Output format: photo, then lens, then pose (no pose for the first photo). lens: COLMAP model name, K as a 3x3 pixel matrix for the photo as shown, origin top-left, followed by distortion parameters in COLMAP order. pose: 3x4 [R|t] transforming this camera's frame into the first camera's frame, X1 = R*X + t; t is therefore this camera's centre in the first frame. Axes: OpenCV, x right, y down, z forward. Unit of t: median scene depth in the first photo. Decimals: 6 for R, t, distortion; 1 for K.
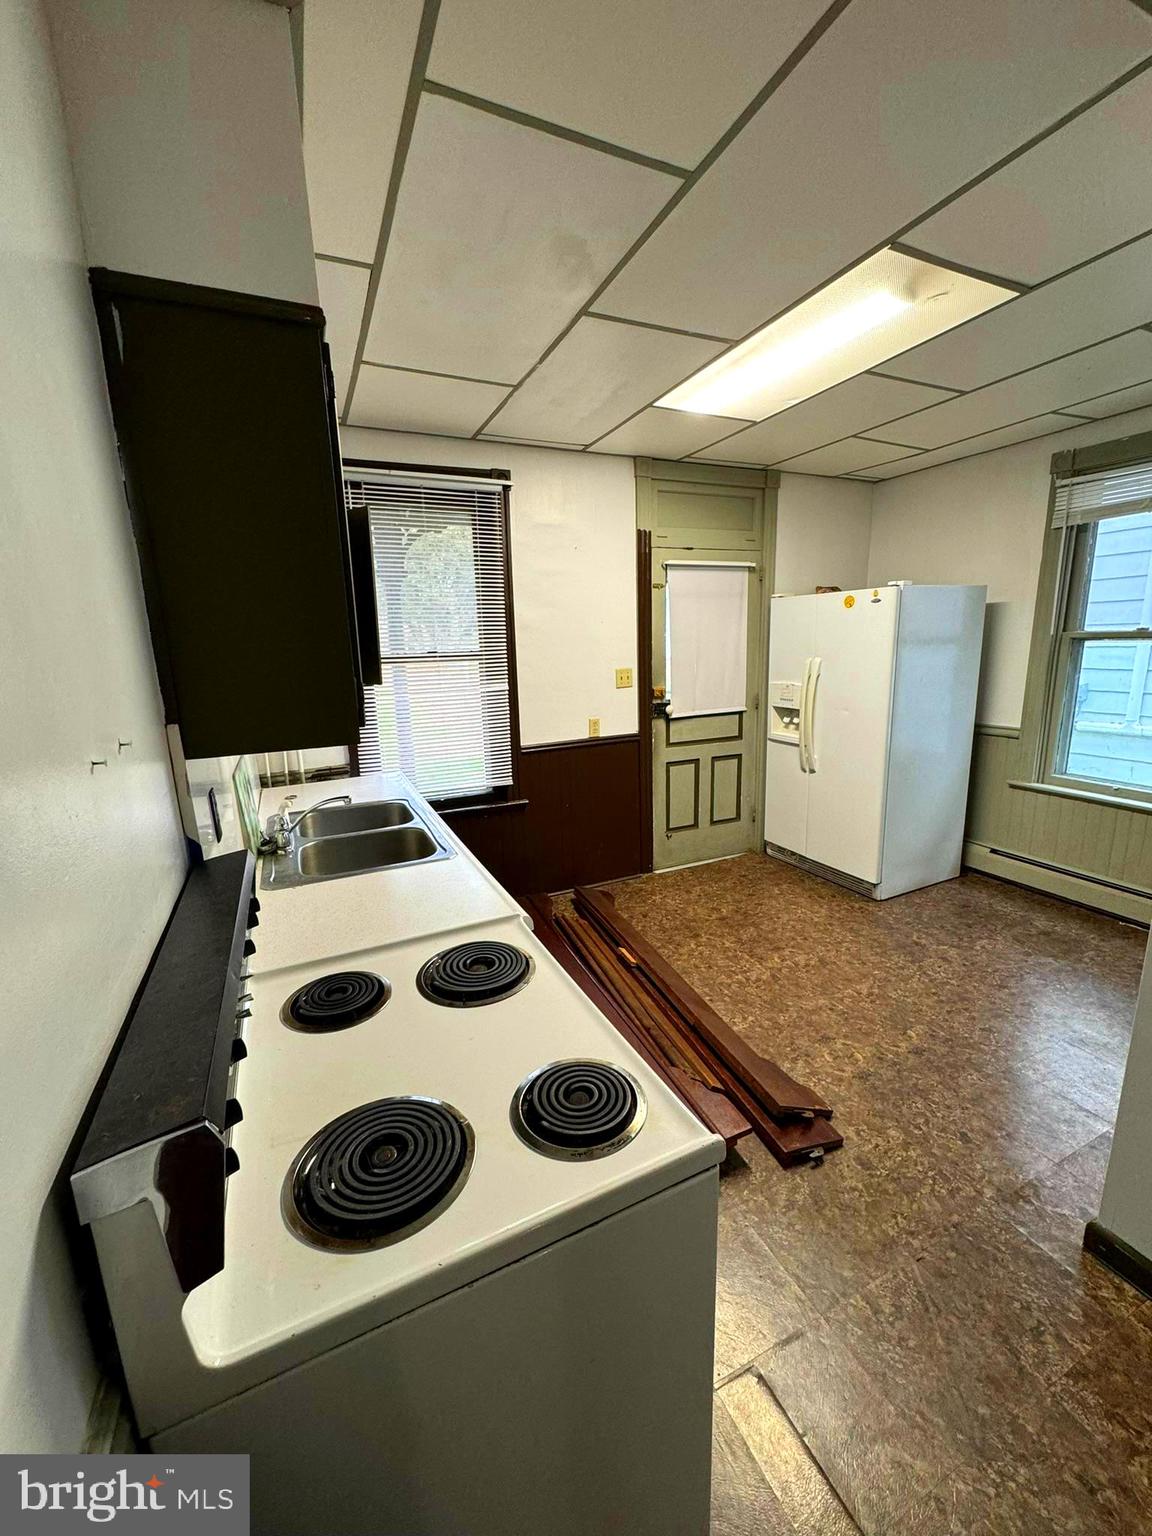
lens RADIAL K [[612.6, 0, 579.8], [0, 612.6, 770.3], [0, 0, 1]] dist [0.002592, -0.000567]
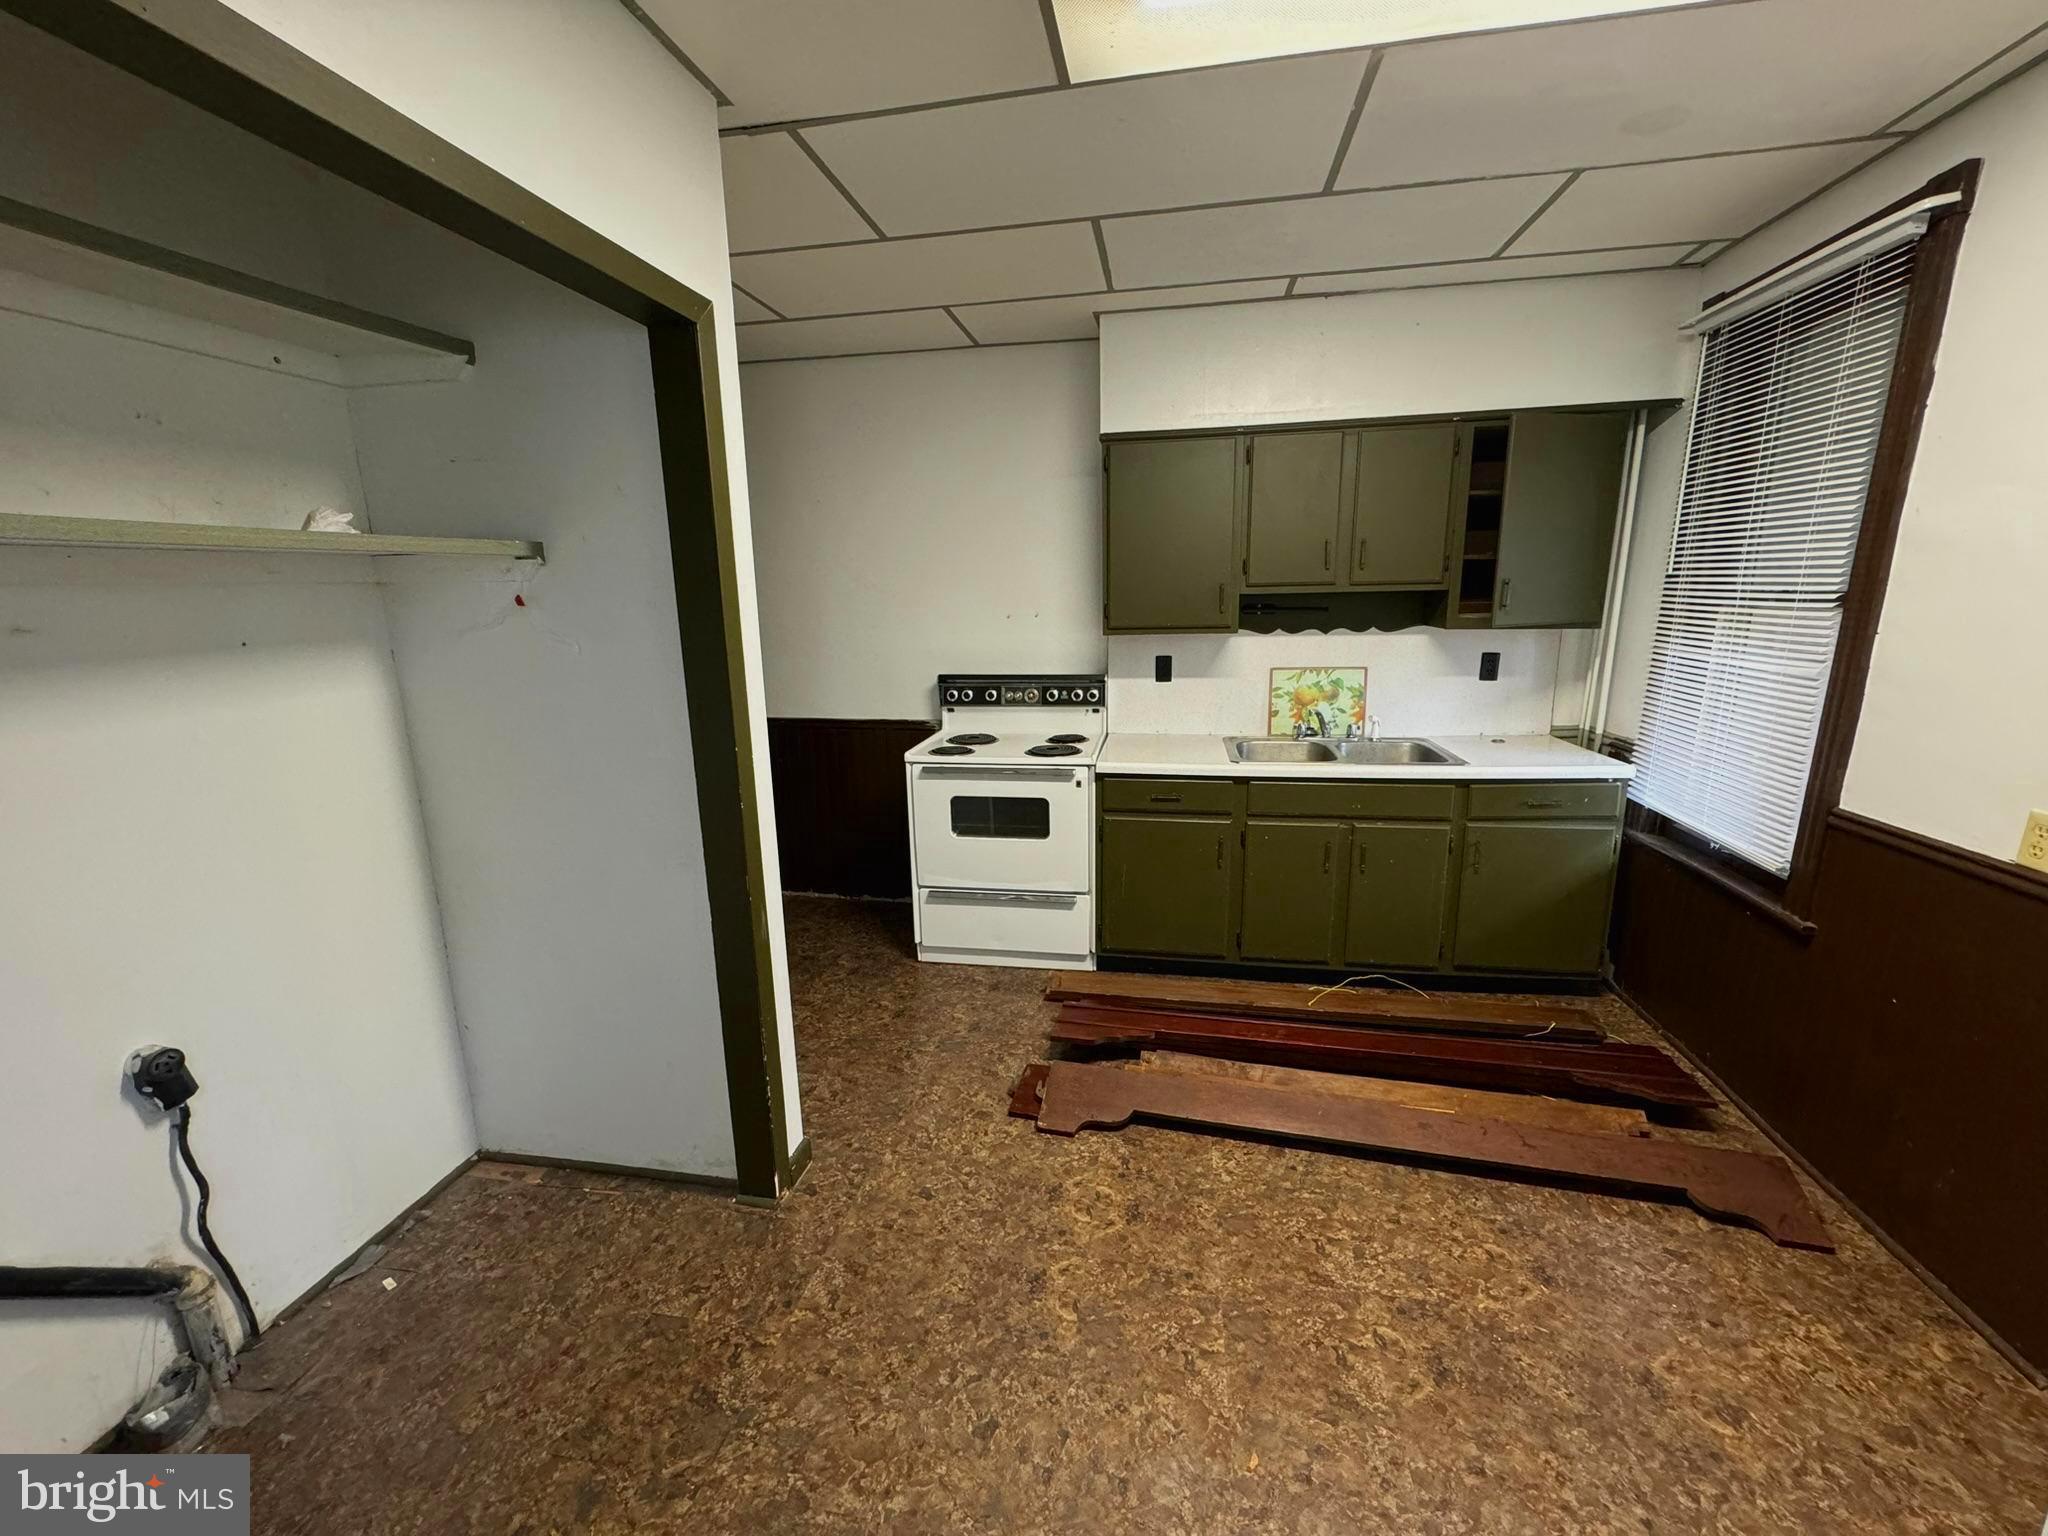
lens RADIAL K [[816.8, 0, 1016.7], [0, 816.8, 768.2], [0, 0, 1]] dist [0.002592, -0.000567]
pose [[-0.583056, 0.214569, -0.783585, 0.657898], [-0.137114, 0.924669, 0.355227, -0.180153], [0.800778, 0.314558, -0.509714, 0.747384]]
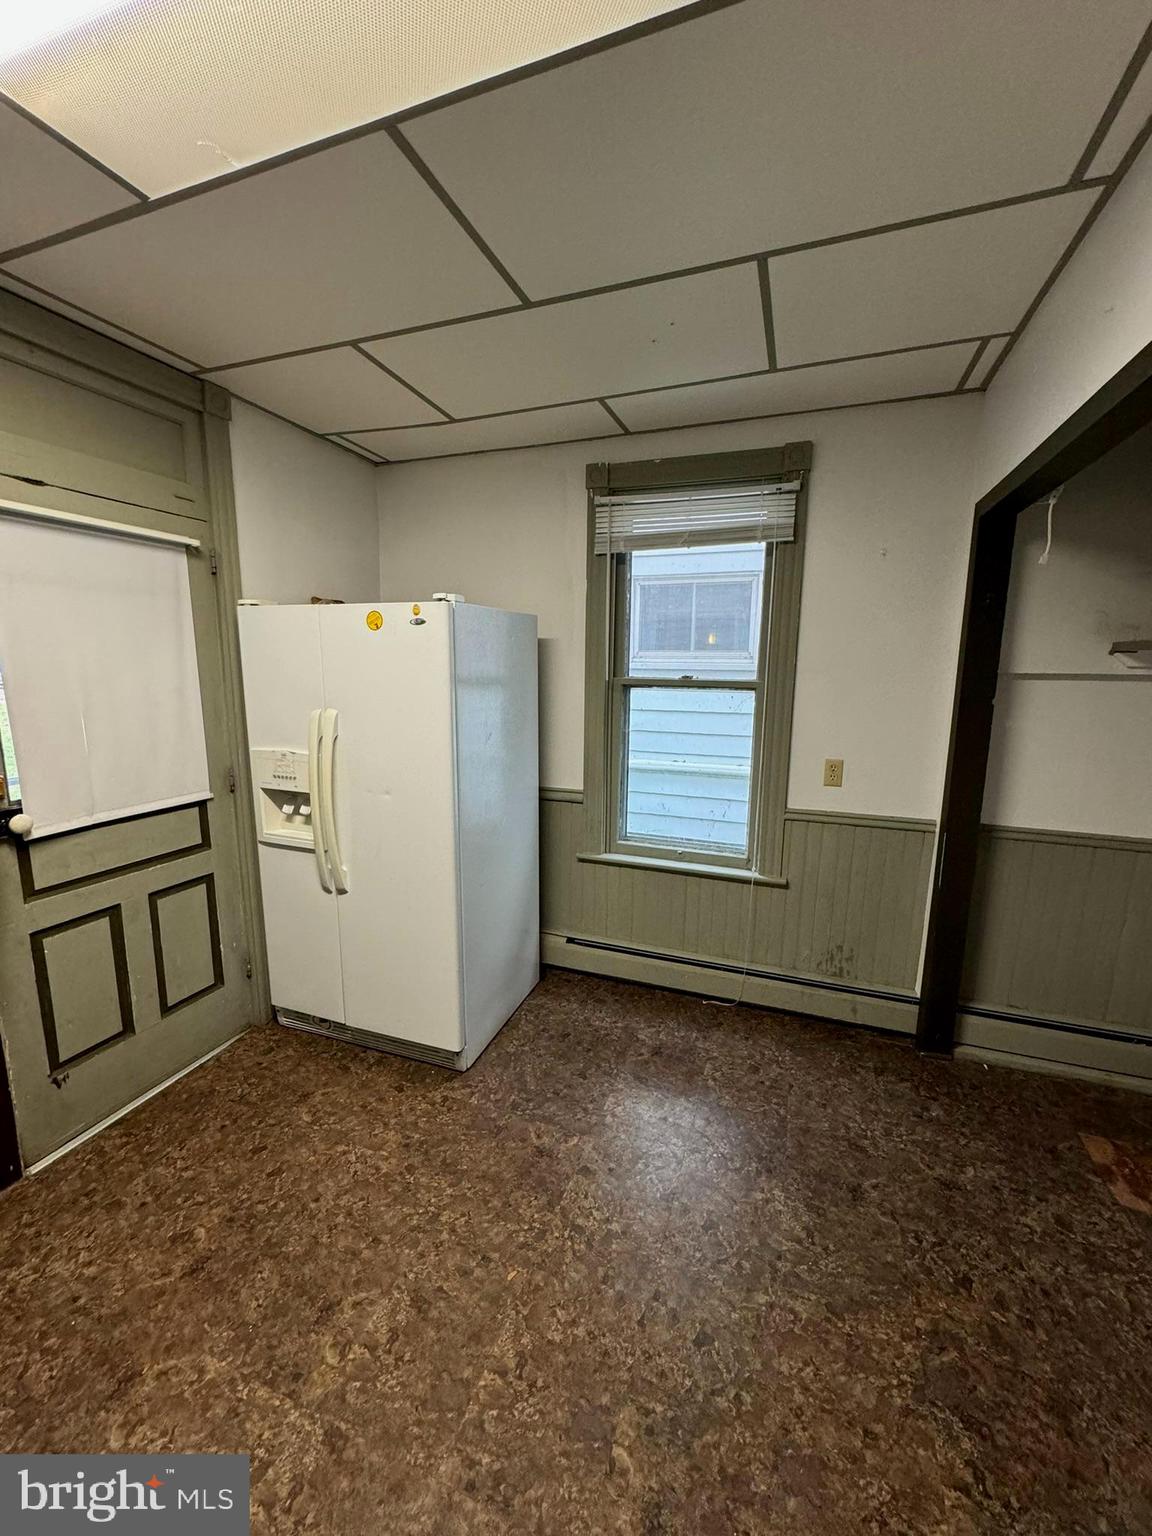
lens RADIAL K [[612.6, 0, 573.6], [0, 612.6, 768.2], [0, 0, 1]] dist [0.002592, -0.000567]
pose [[0.714553, -0.081628, 0.694802, 0.127554], [0.115568, 0.993297, -0.002157, -0.092368], [-0.689969, 0.081839, 0.719197, 0.385069]]
